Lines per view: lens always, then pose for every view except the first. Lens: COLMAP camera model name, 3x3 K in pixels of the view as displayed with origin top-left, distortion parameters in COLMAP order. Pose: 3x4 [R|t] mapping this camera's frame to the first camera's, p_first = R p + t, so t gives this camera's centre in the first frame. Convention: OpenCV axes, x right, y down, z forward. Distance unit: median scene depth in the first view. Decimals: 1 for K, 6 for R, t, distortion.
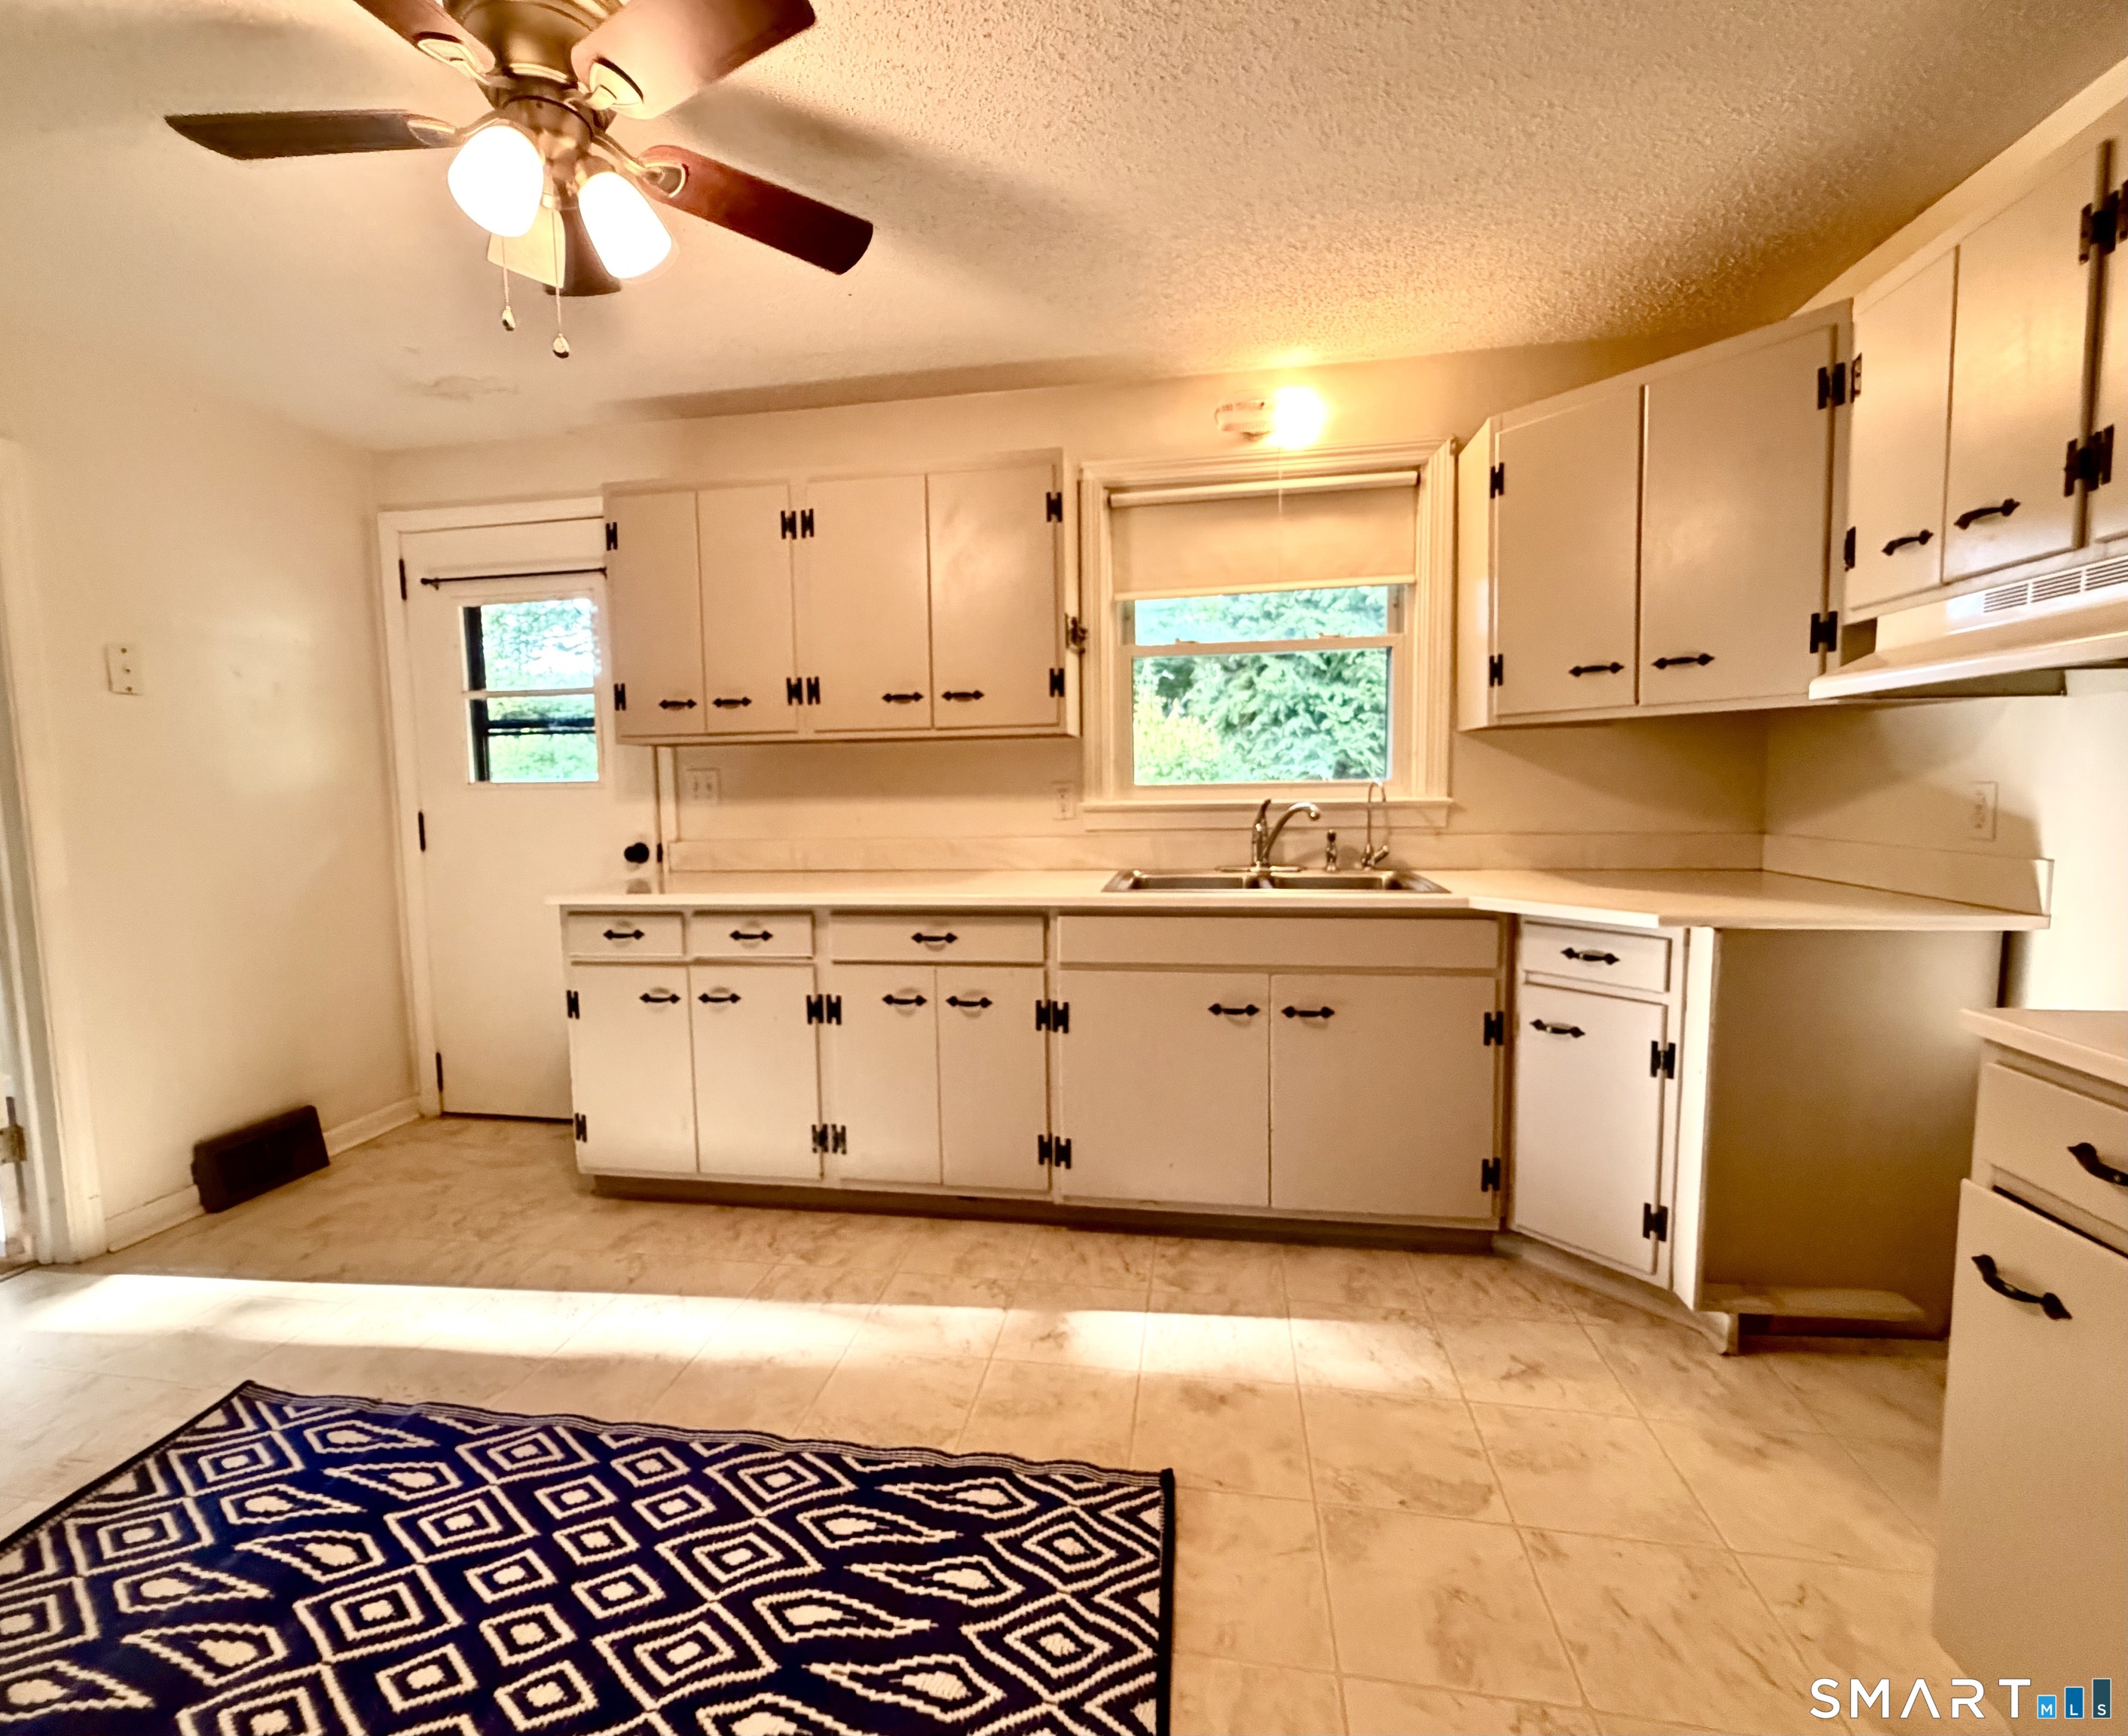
lens RADIAL K [[961.9, 0, 1051.5], [0, 961.9, 870.9], [0, 0, 1]] dist [-0.001513, -0.000014]
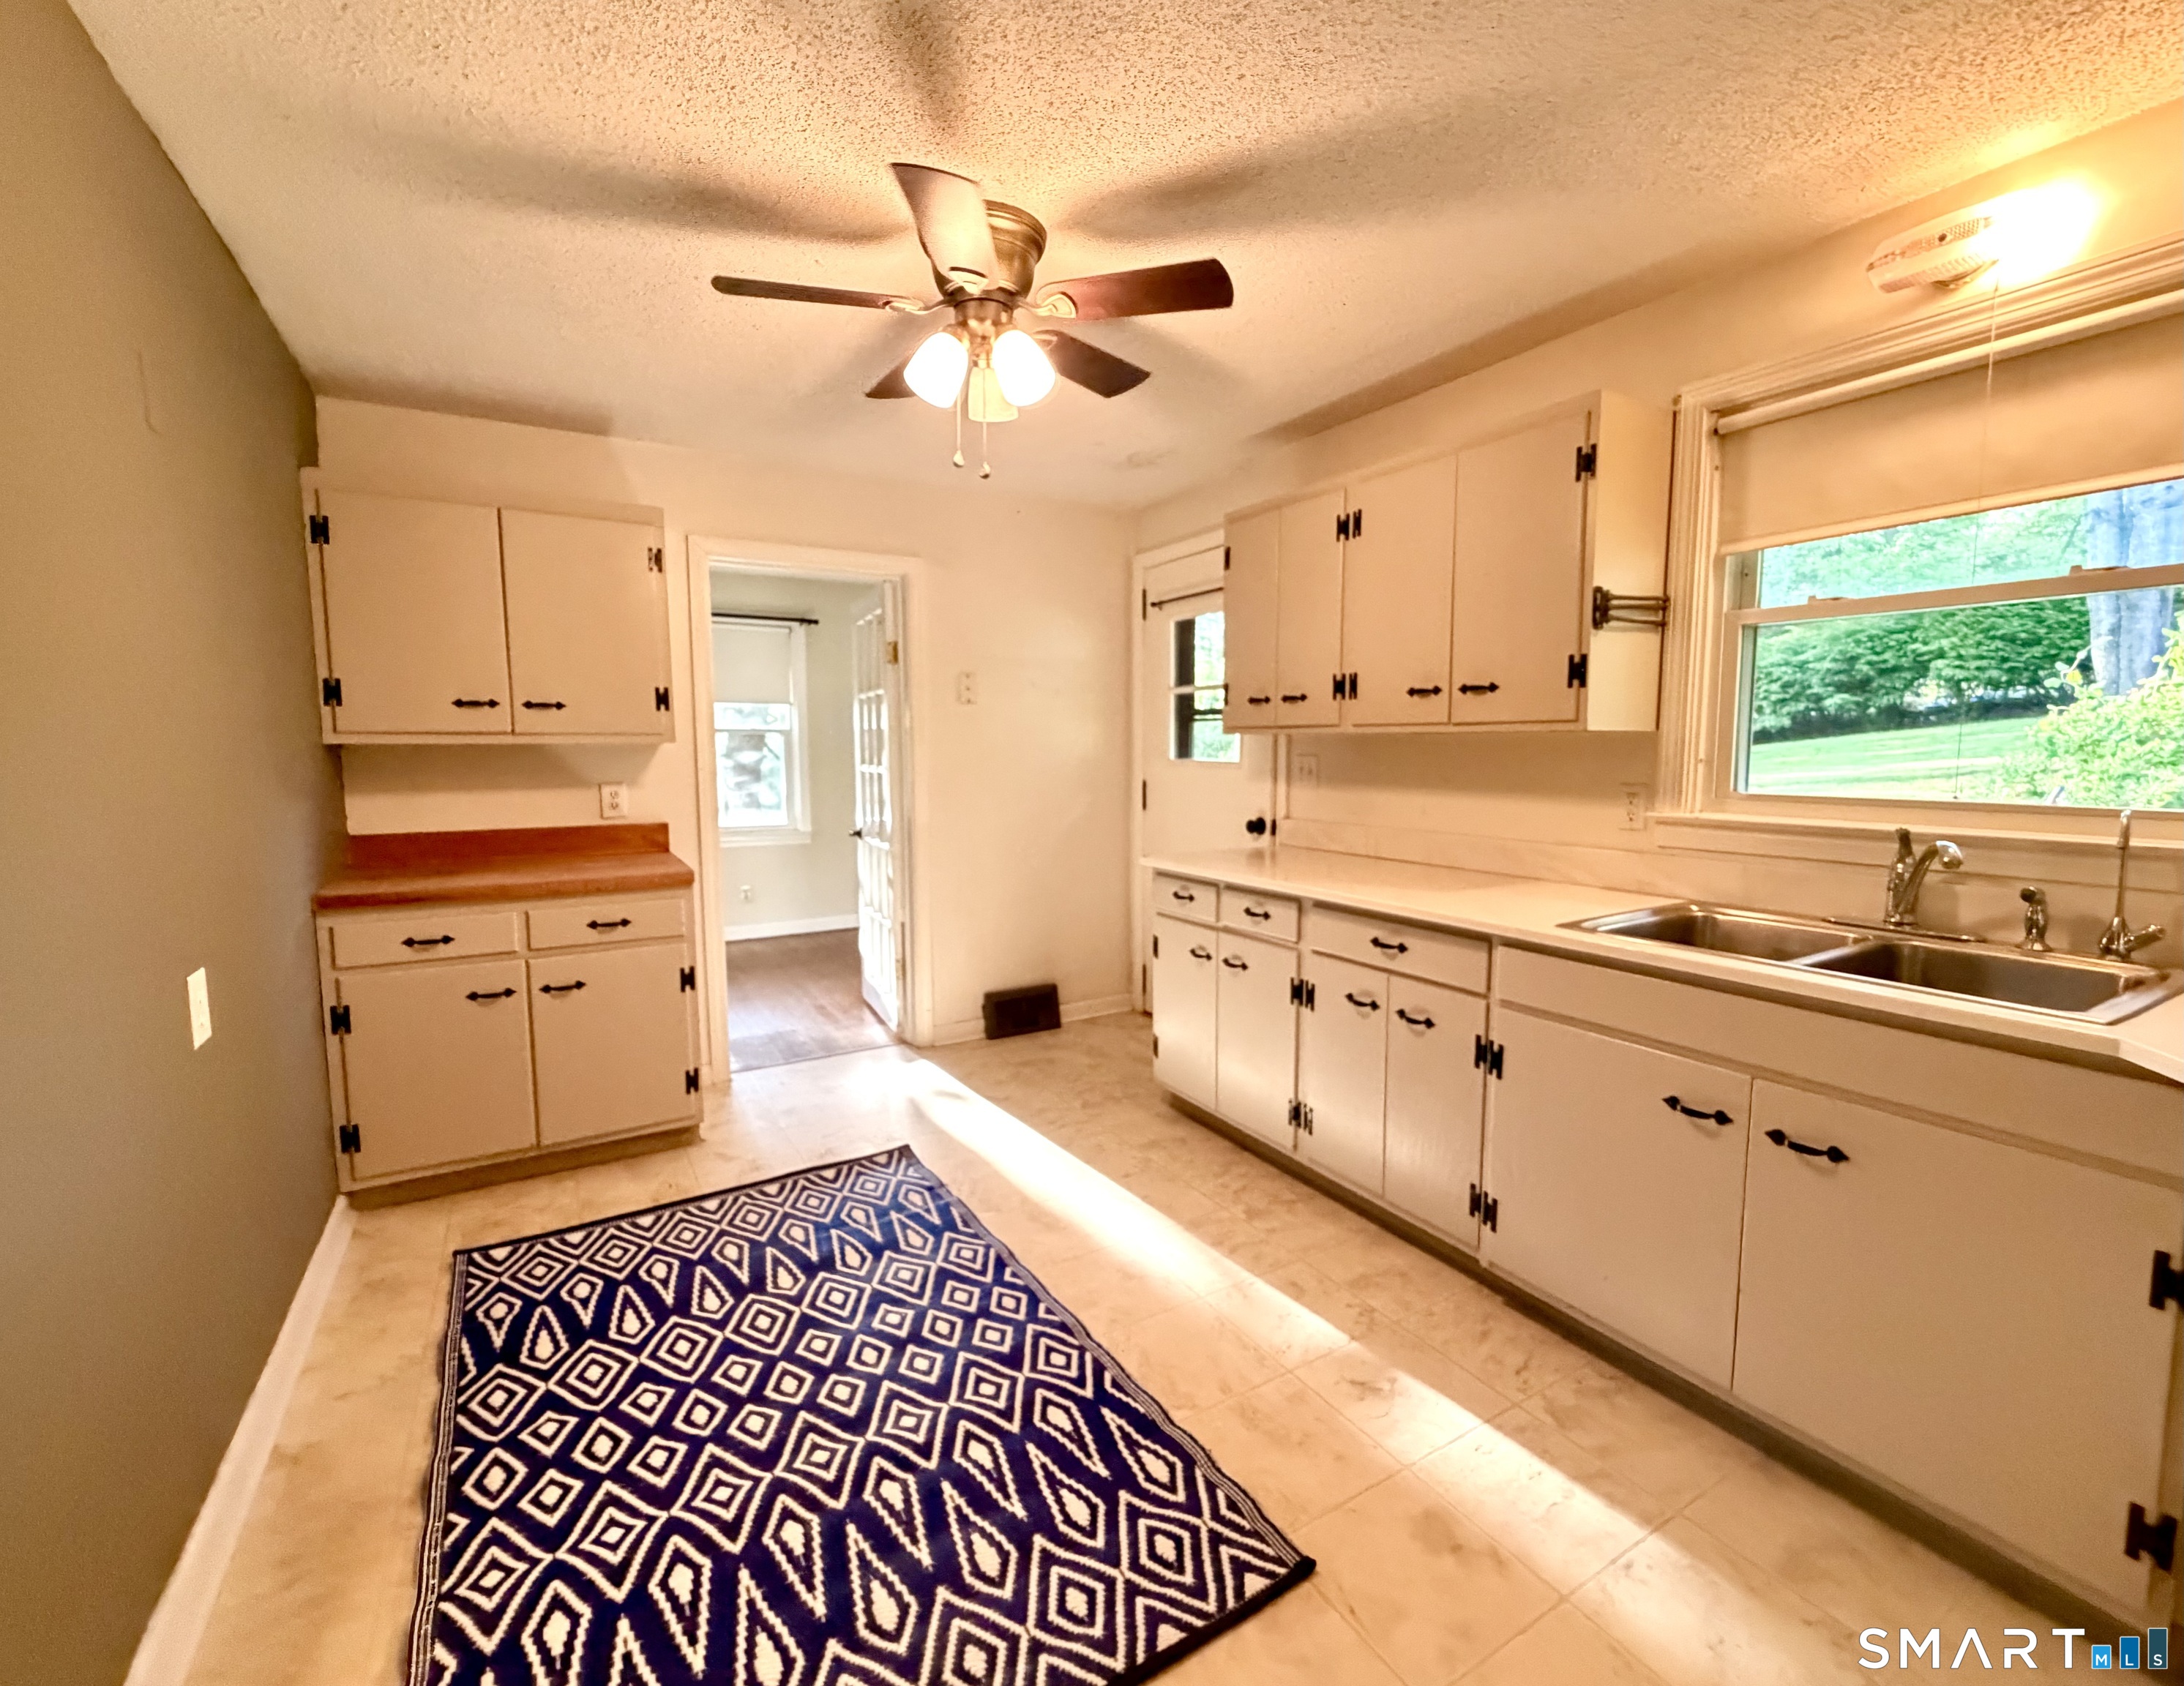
lens RADIAL K [[948.8, 0, 1102.6], [0, 948.8, 836.8], [0, 0, 1]] dist [-0.008373, 0.001369]
pose [[0.649902, 0.089641, -0.754713, 0.381570], [-0.077306, 0.995667, 0.051690, -0.062555], [0.756076, 0.024750, 0.654016, 0.147110]]
